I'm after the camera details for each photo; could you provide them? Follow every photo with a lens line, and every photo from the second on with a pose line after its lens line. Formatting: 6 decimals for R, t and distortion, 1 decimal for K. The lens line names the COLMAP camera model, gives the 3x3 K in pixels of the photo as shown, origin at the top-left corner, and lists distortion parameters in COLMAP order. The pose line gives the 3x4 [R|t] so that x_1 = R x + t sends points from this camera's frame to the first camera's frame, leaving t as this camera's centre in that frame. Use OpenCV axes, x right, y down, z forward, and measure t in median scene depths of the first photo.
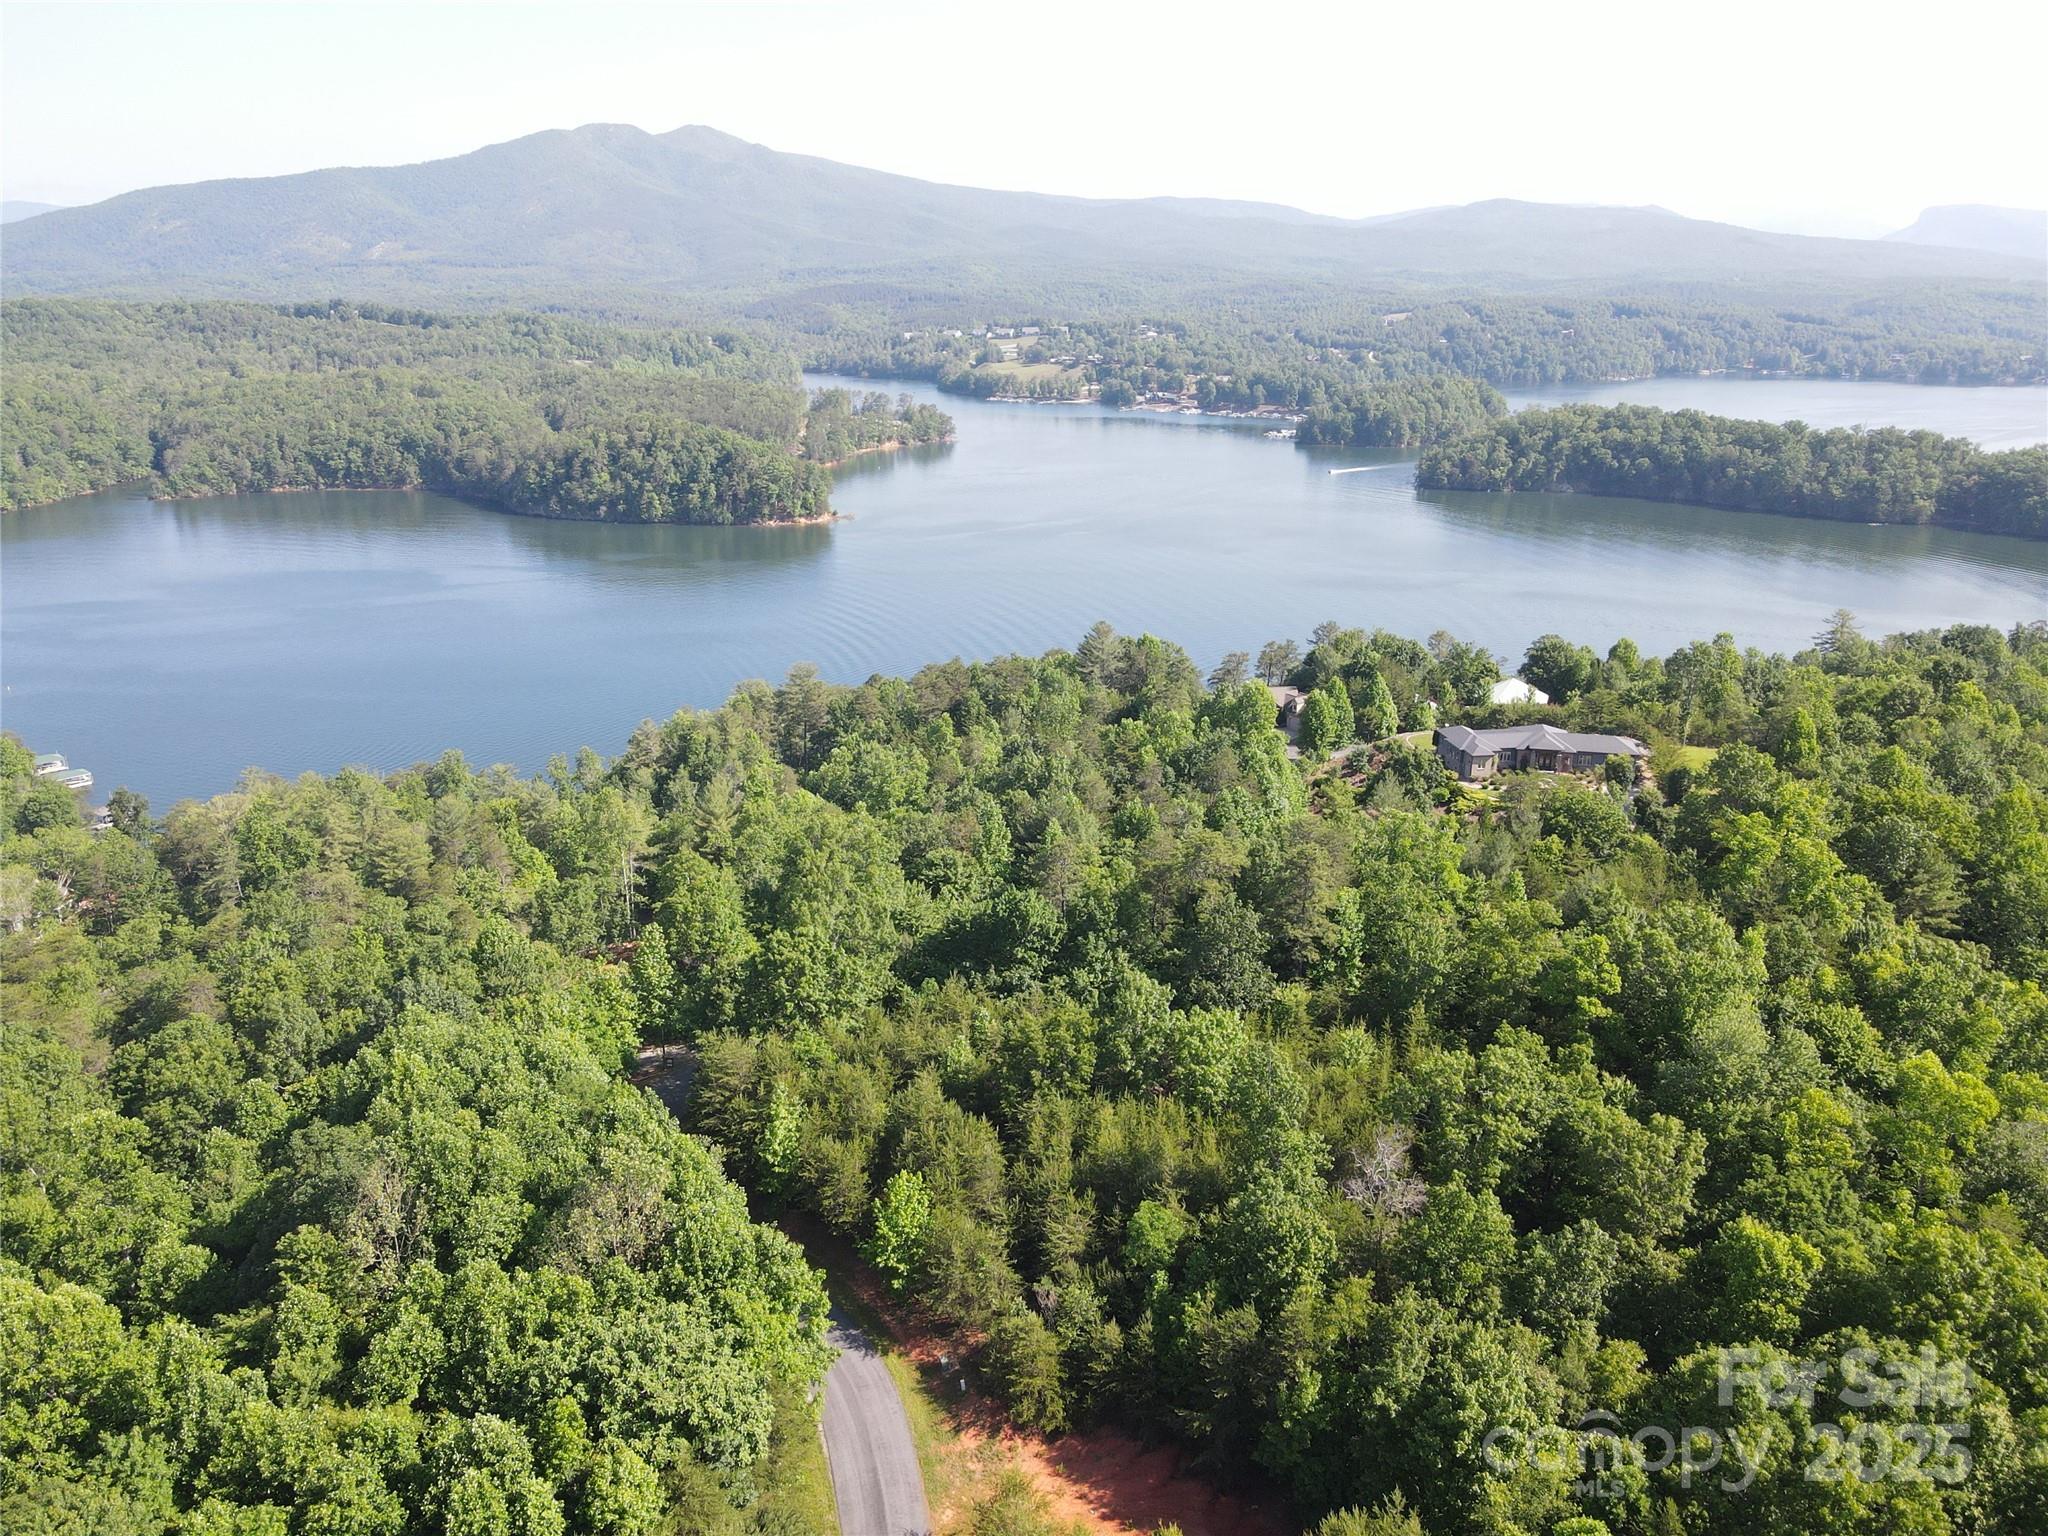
lens RADIAL K [[1498.0, 0, 1012.4], [0, 1498.0, 767.3], [0, 0, 1]] dist [0.013967, 0.008688]
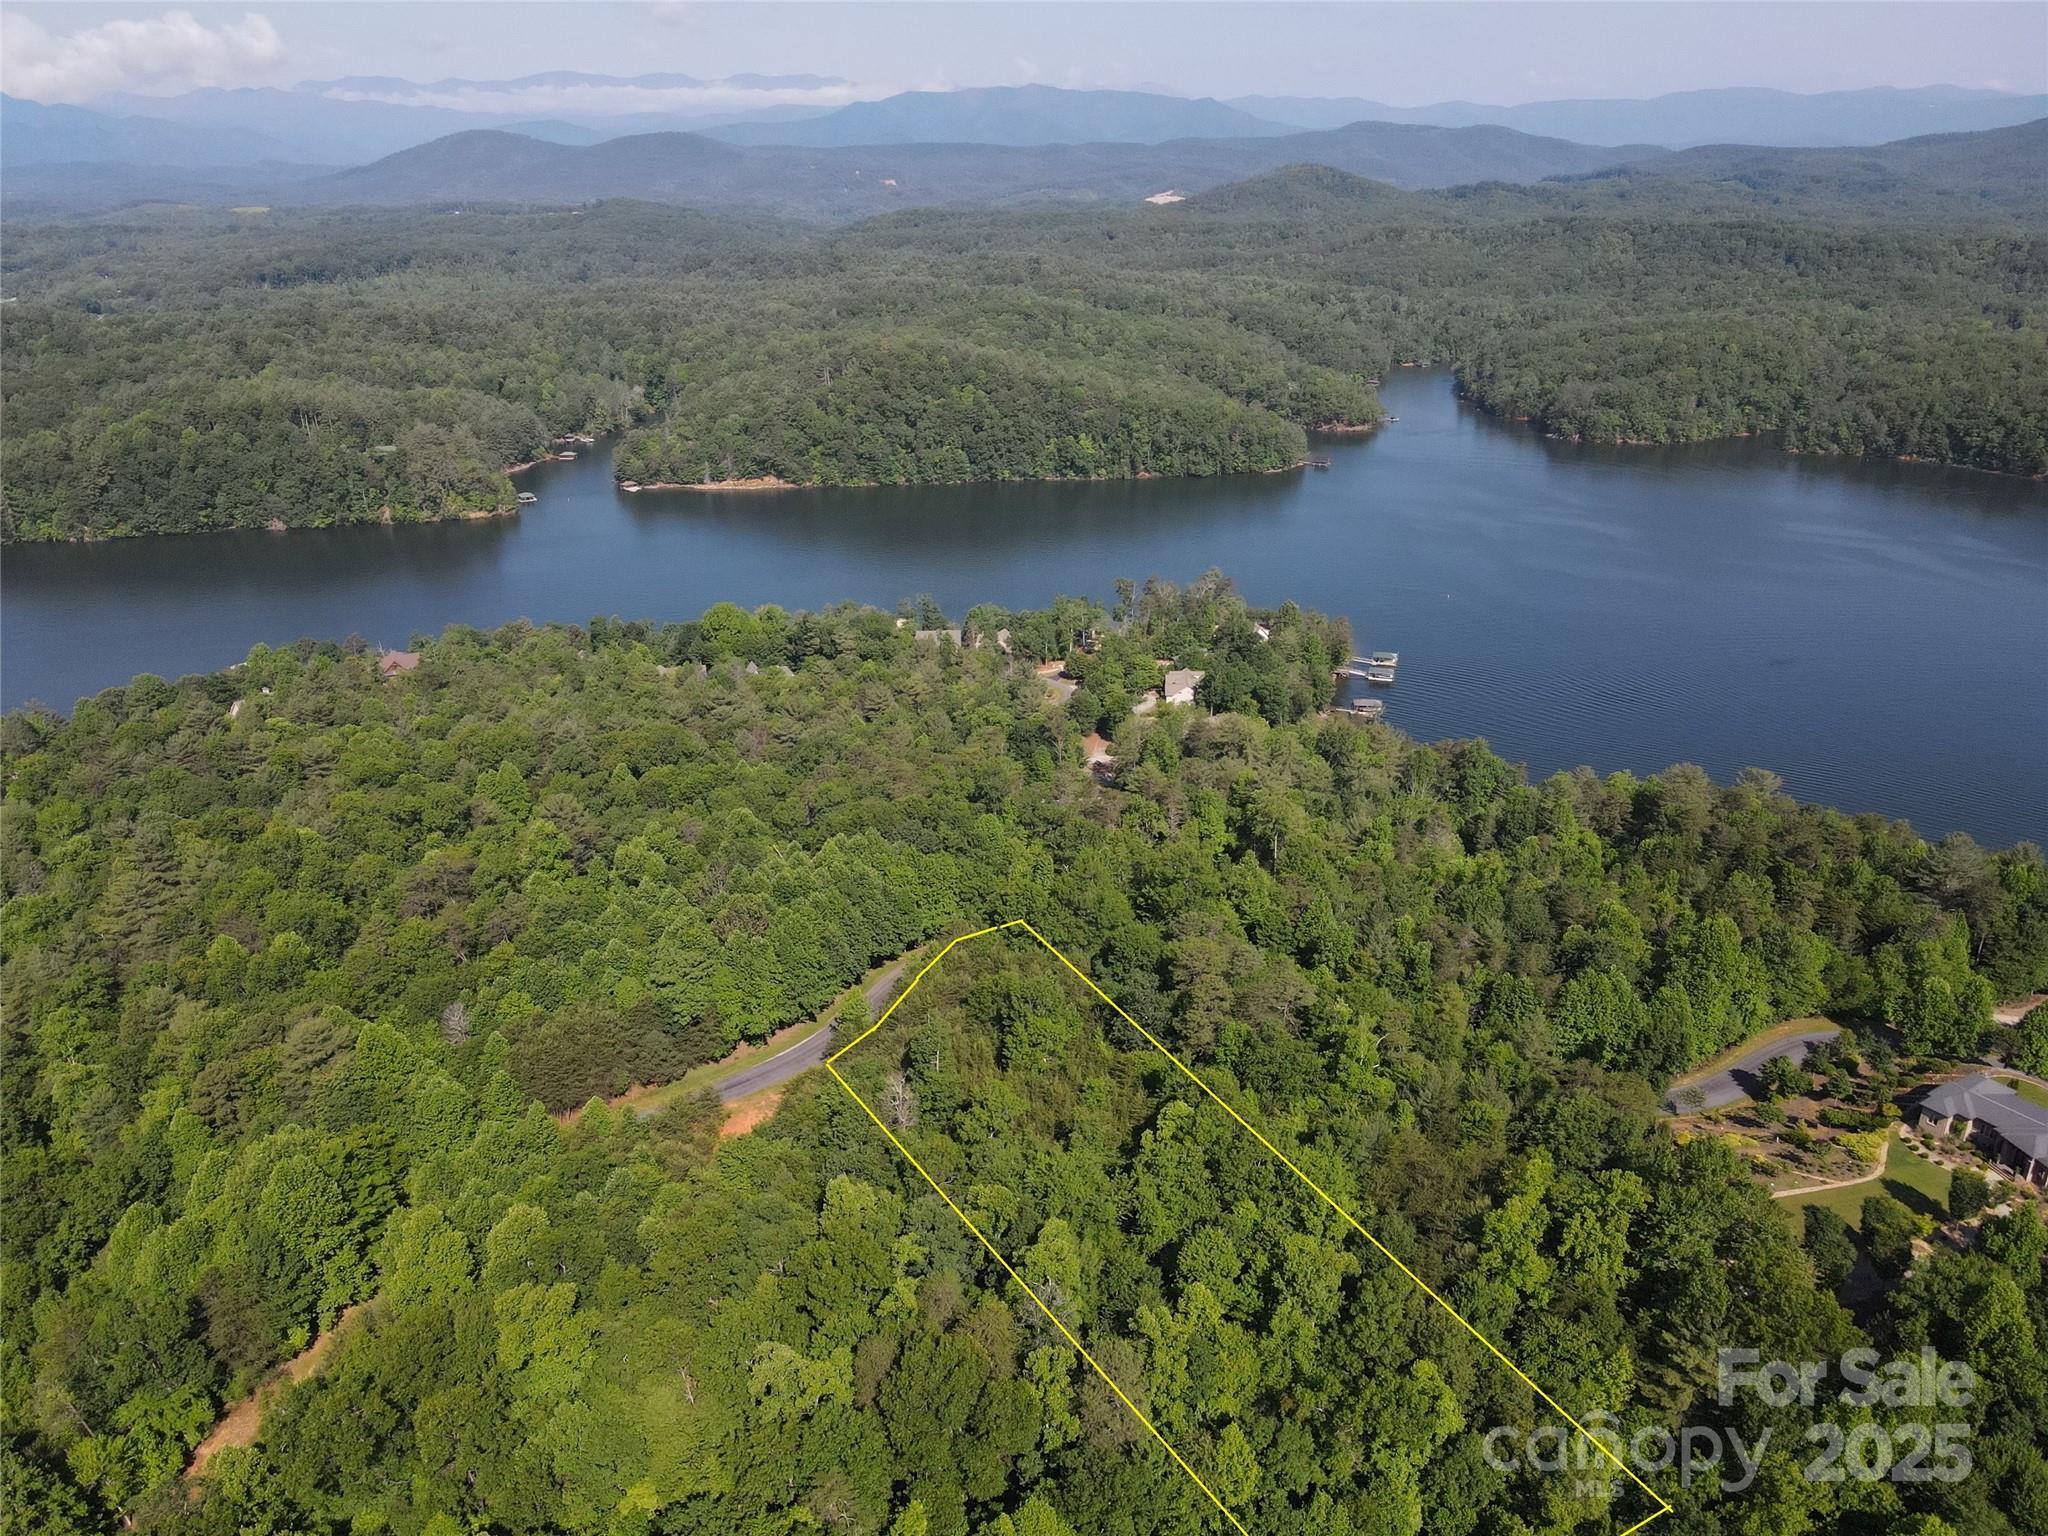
lens RADIAL K [[1498.0, 0, 1012.9], [0, 1498.0, 769.5], [0, 0, 1]] dist [0.013967, 0.008688]
pose [[0.422259, 0.335866, -0.841957, 0.670186], [-0.278930, 0.931902, 0.231857, -0.216136], [0.862494, 0.136943, 0.487187, 0.085241]]
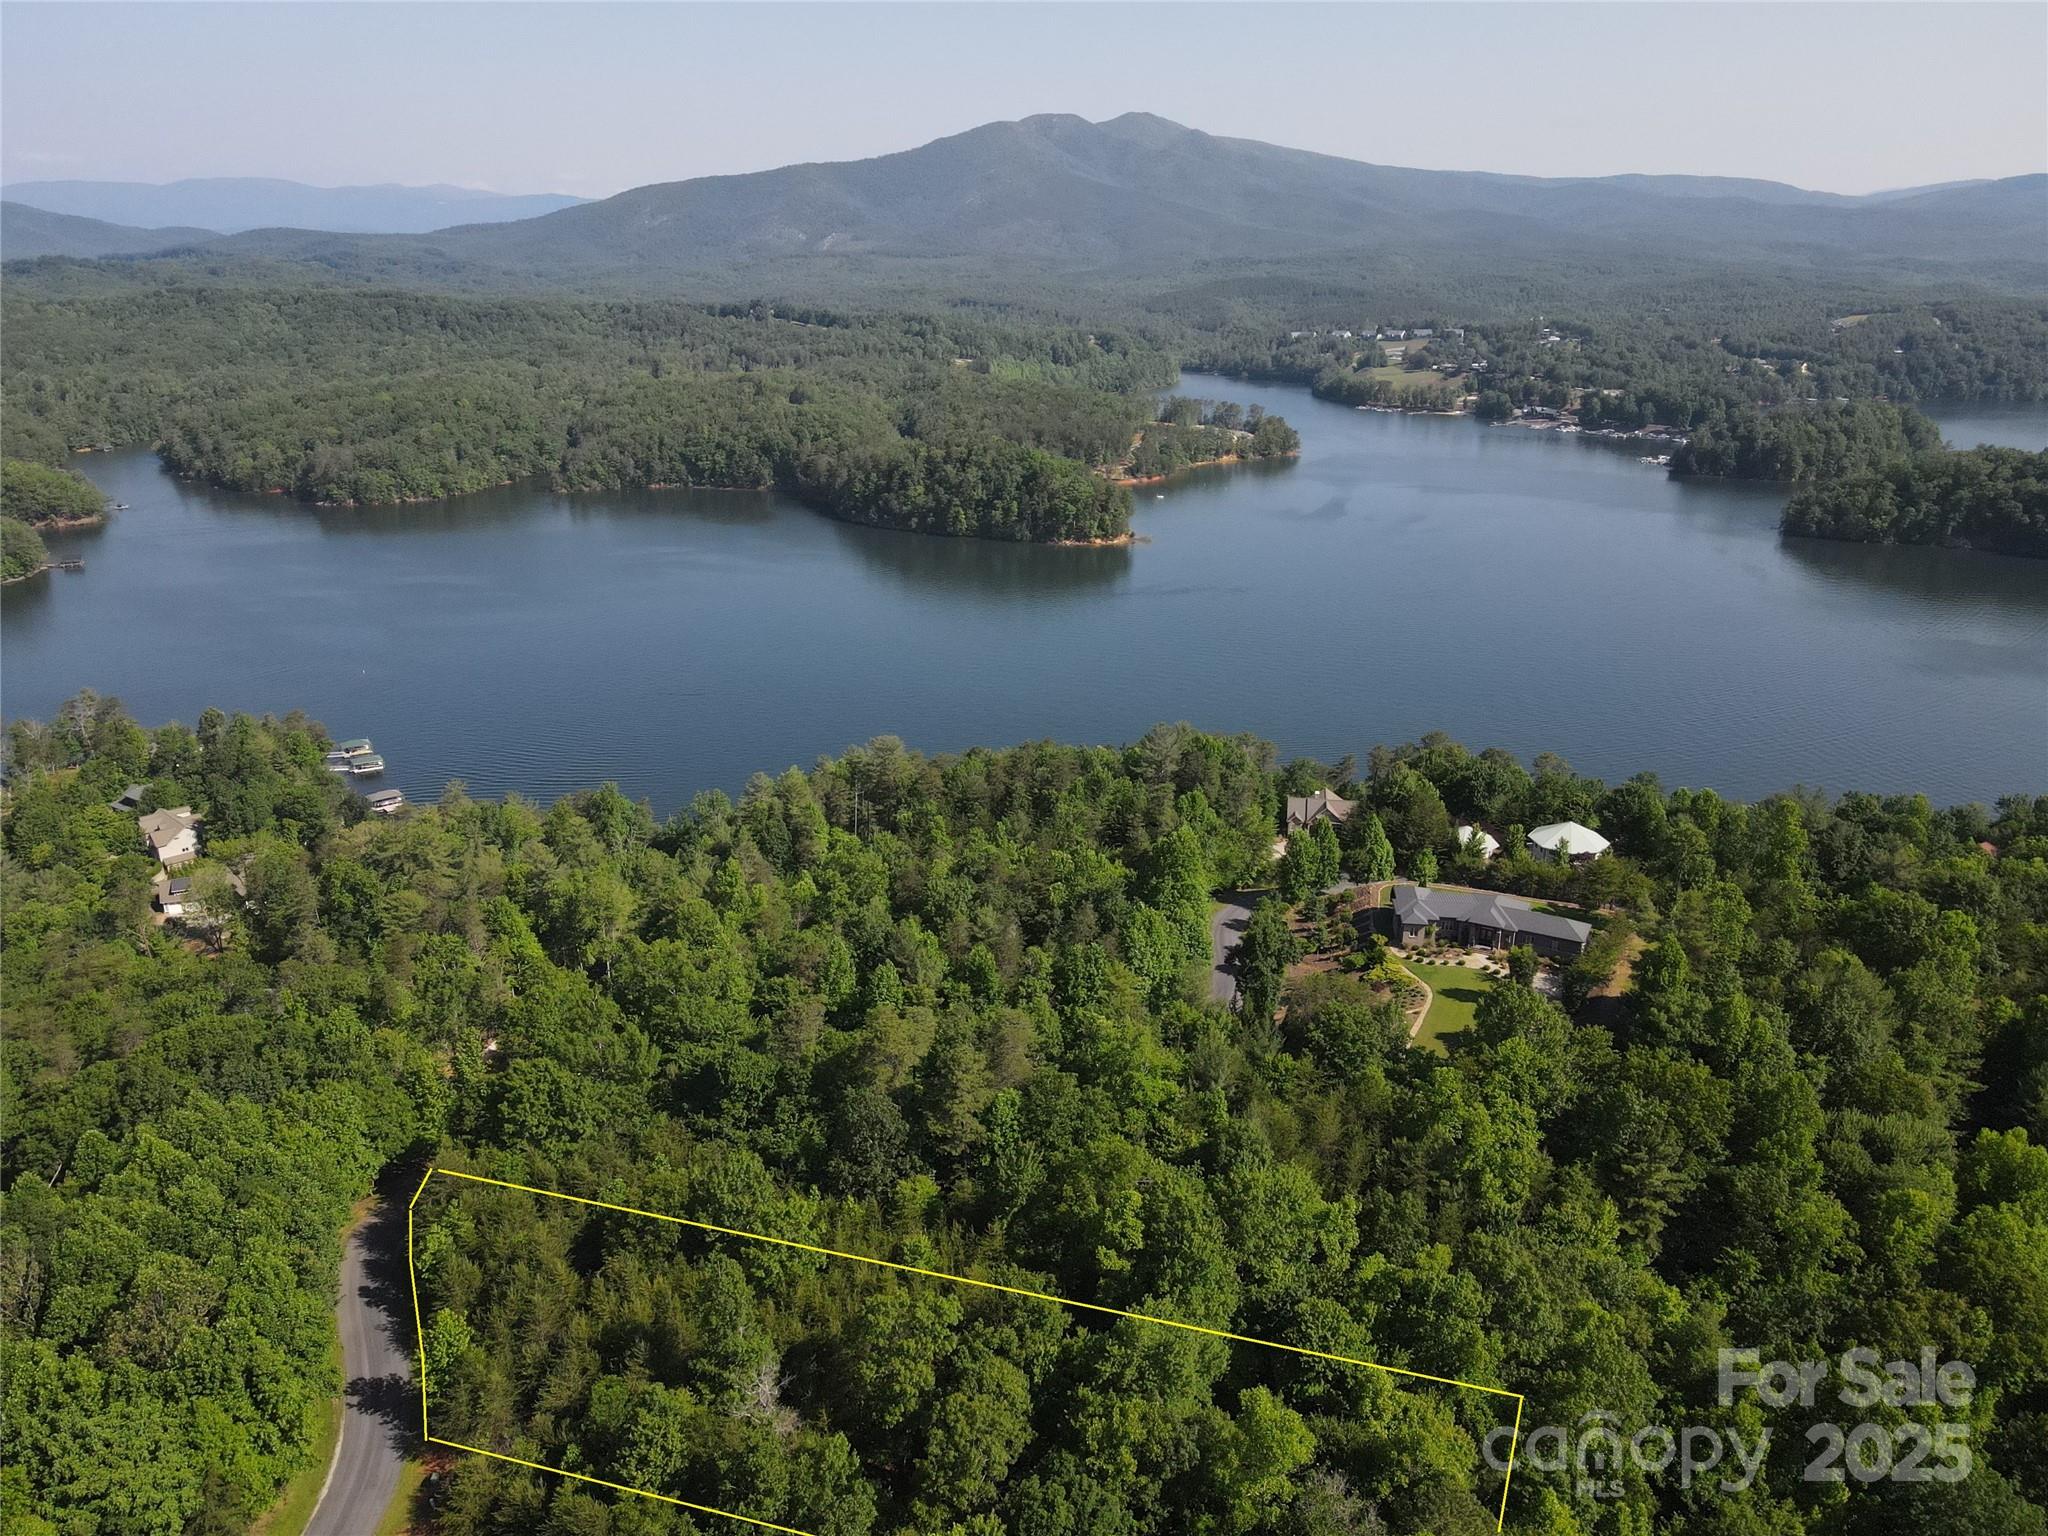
lens RADIAL K [[1498.0, 0, 1009.1], [0, 1498.0, 767.6], [0, 0, 1]] dist [0.013967, 0.008688]
pose [[0.960991, 0.091336, -0.261065, 0.275316], [-0.088102, 0.995820, 0.024093, -0.099314], [0.262174, -0.000153, 0.965021, -0.016486]]
